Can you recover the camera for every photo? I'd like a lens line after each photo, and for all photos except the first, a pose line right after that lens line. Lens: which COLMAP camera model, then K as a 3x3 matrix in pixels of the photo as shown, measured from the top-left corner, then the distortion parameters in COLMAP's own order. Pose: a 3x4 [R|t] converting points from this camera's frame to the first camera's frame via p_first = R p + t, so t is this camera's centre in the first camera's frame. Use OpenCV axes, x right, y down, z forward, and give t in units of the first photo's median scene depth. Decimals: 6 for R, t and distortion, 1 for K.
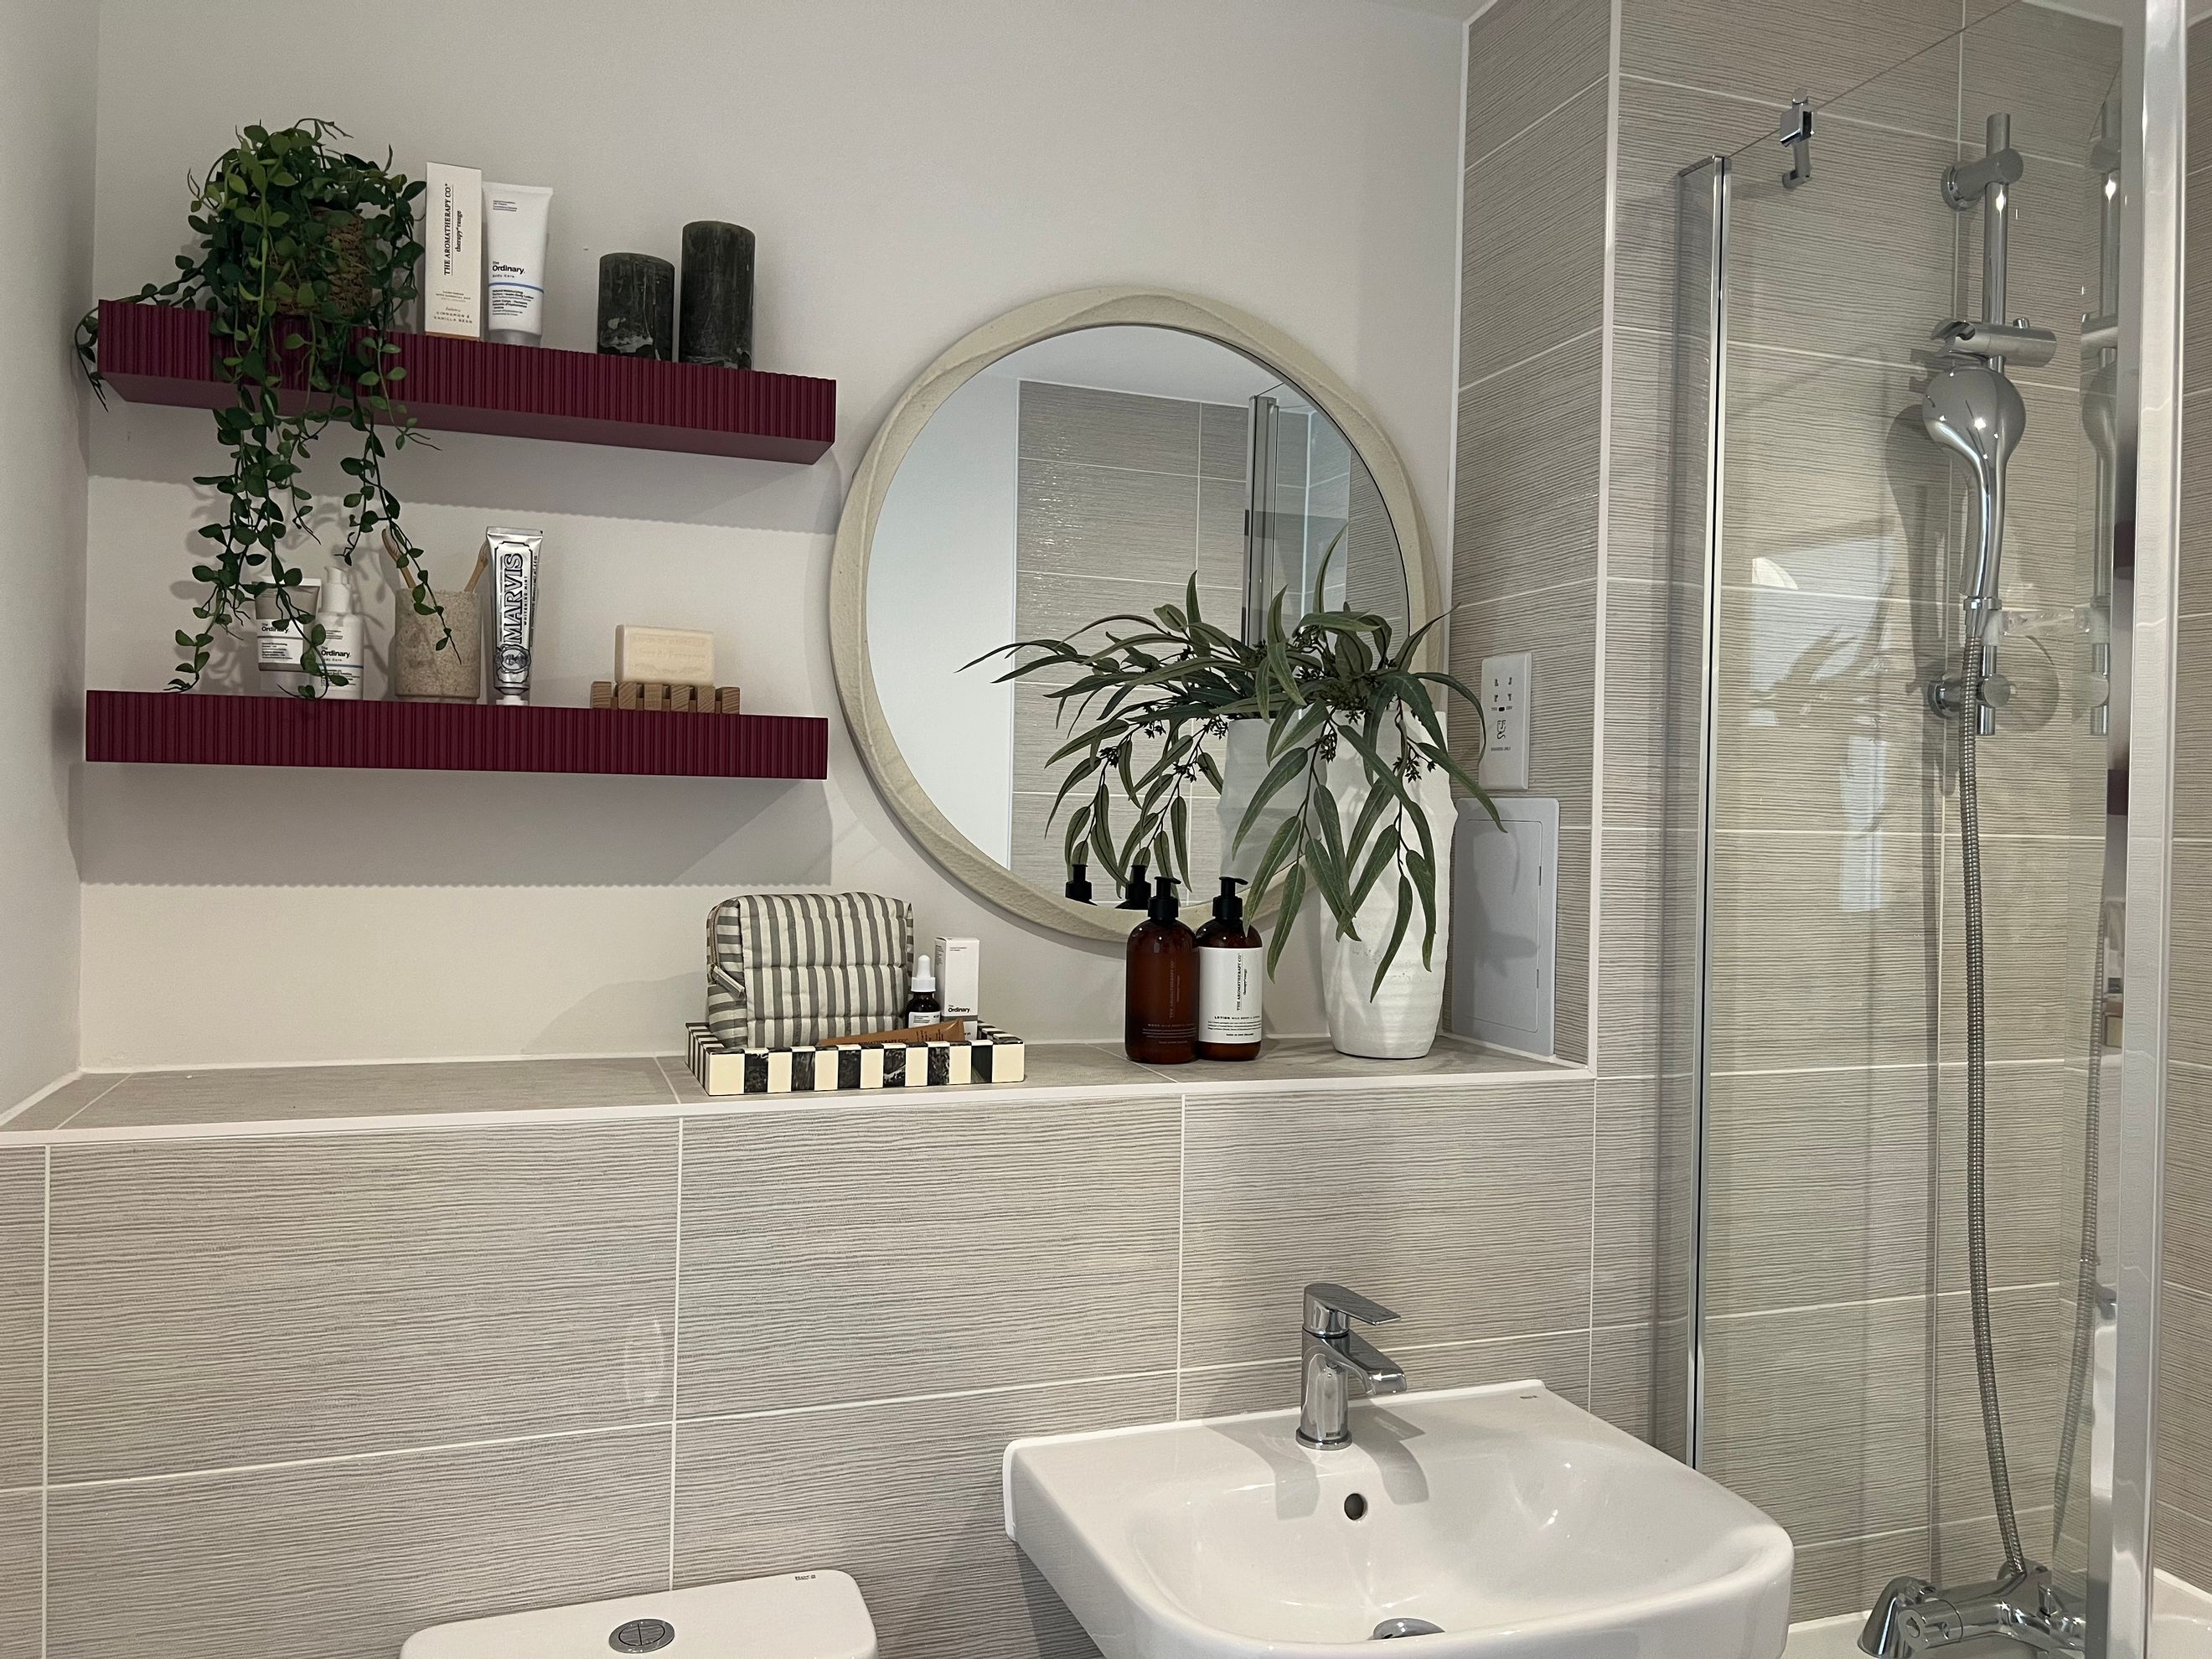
lens RADIAL K [[1663.6, 0, 1105.4], [0, 1663.6, 818.0], [0, 0, 1]] dist [0.102446, -0.182003]
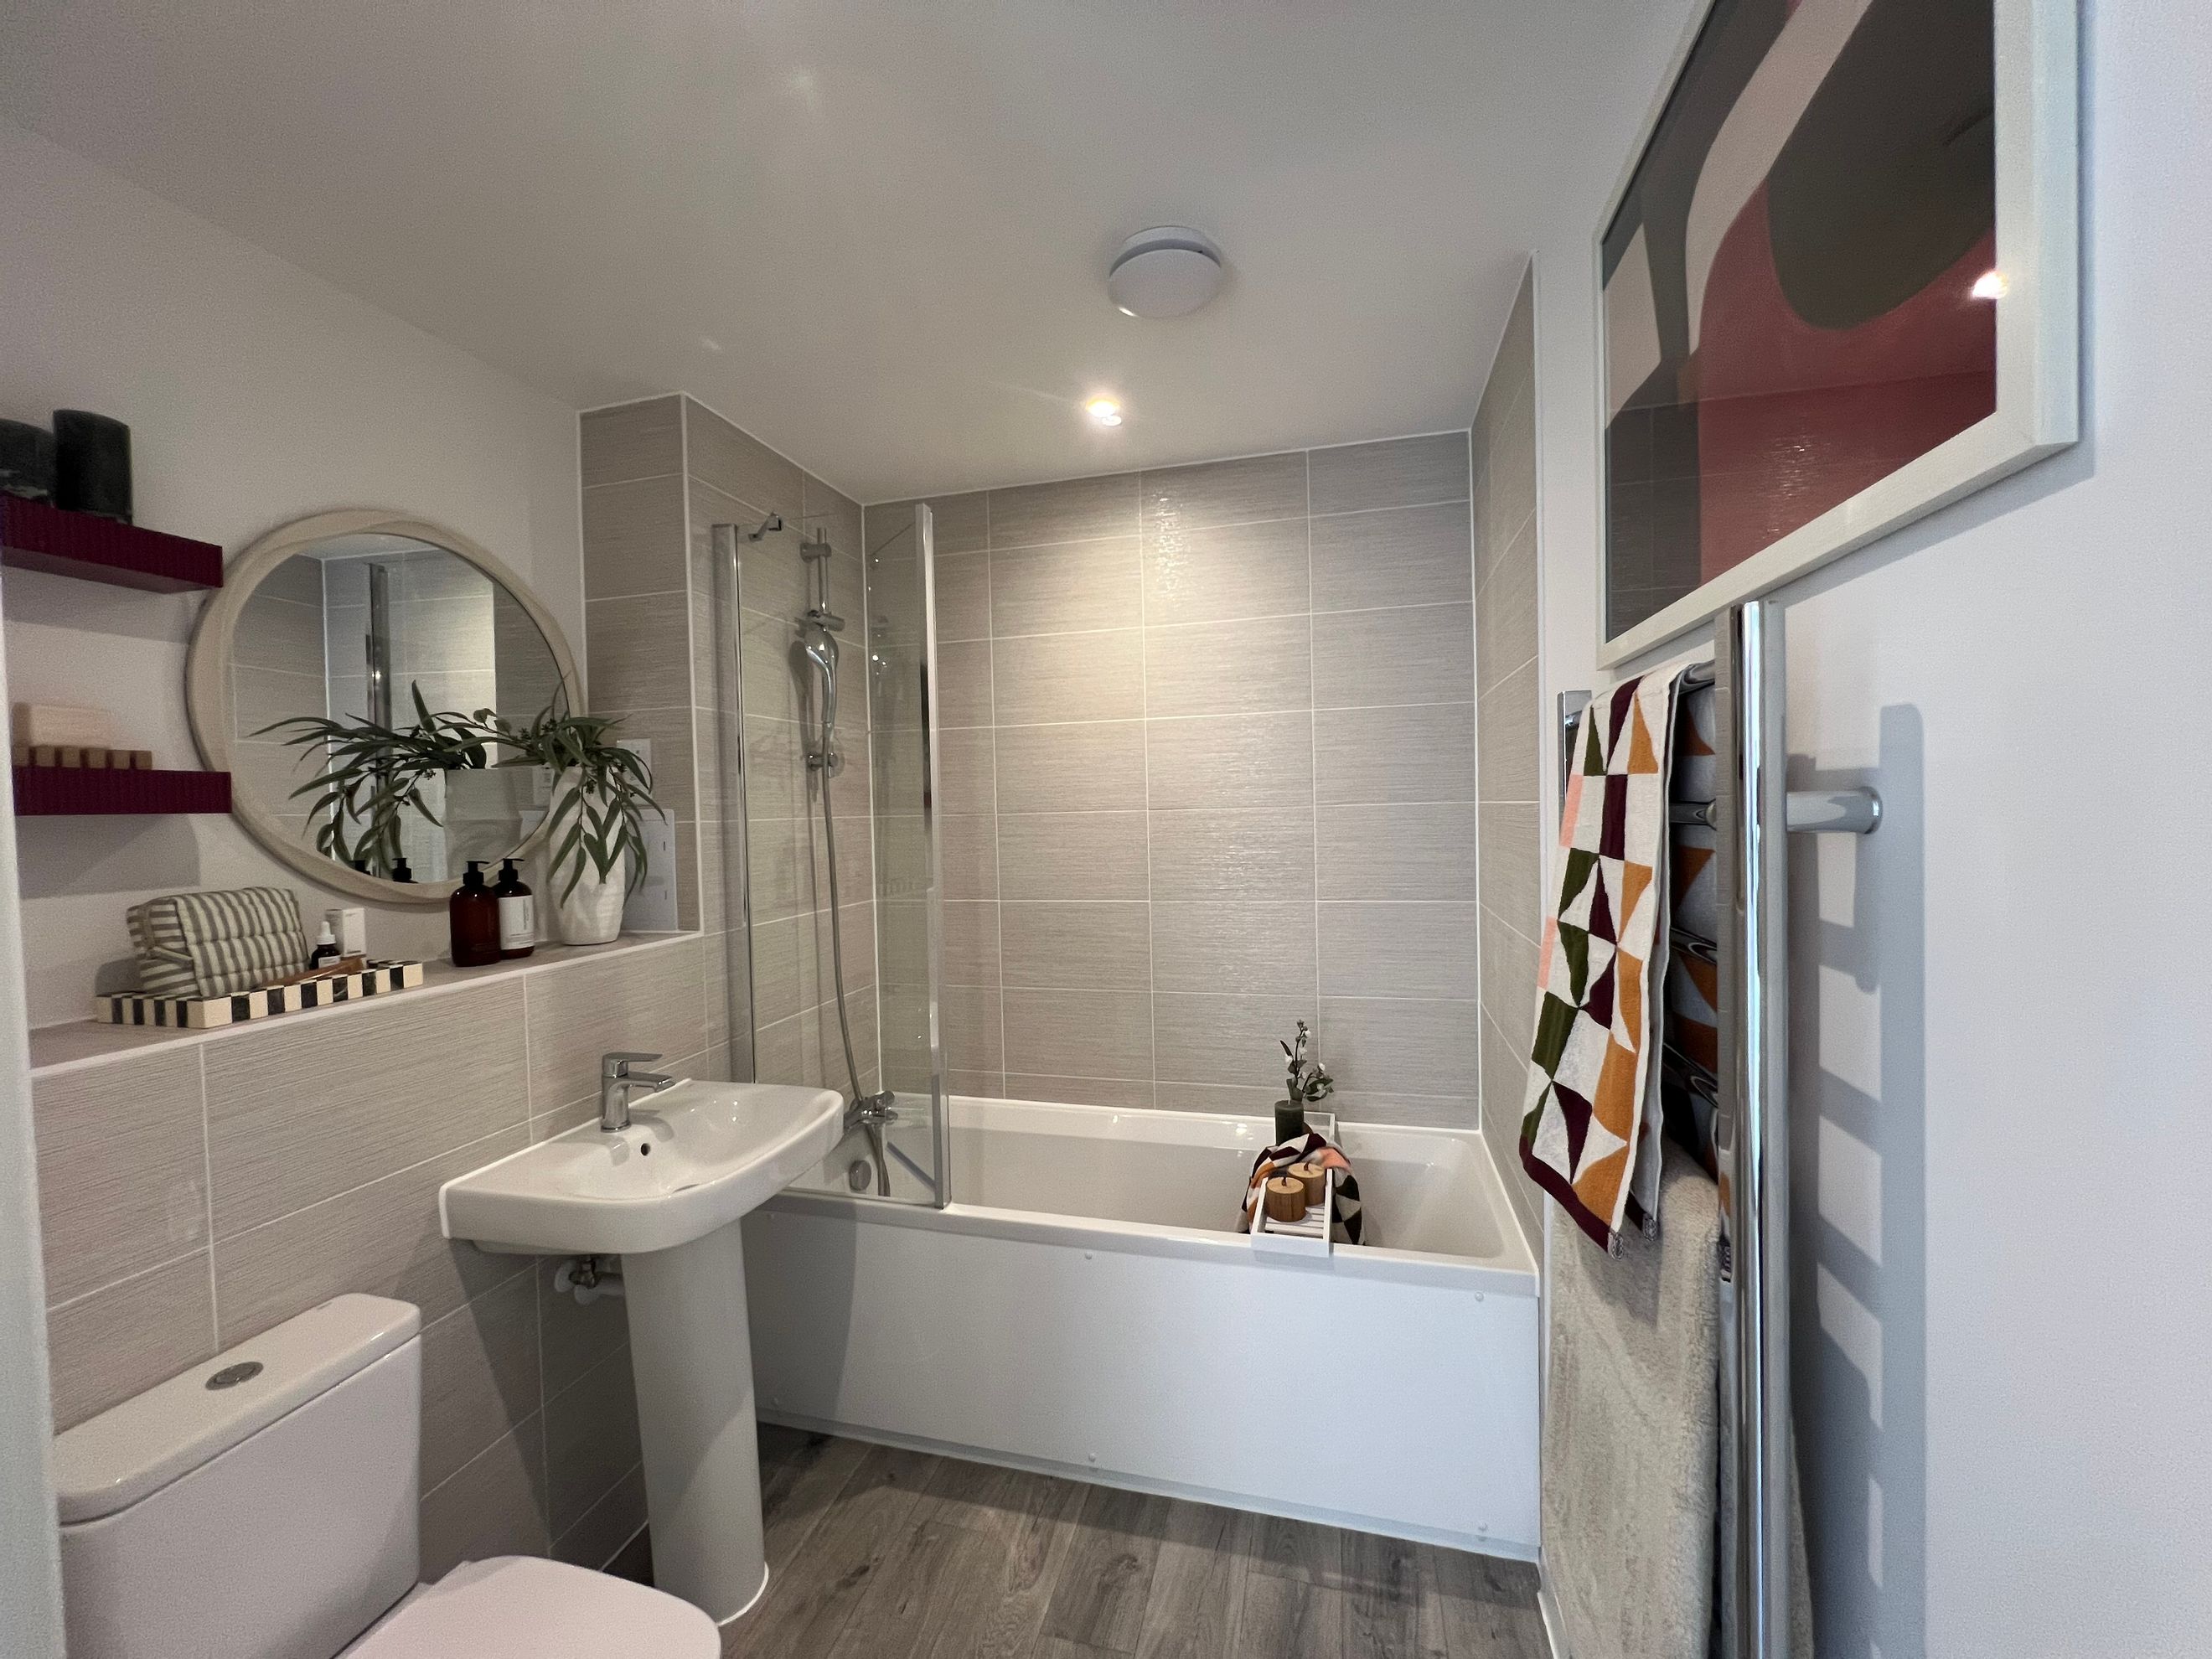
lens RADIAL K [[882.3, 0, 1106.0], [0, 882.3, 829.5], [0, 0, 1]] dist [0.000314, 0.000032]
pose [[0.568217, -0.055060, 0.821035, -0.370505], [0.038652, 0.998443, 0.040207, -0.010260], [-0.821970, 0.008889, 0.569461, -0.092184]]
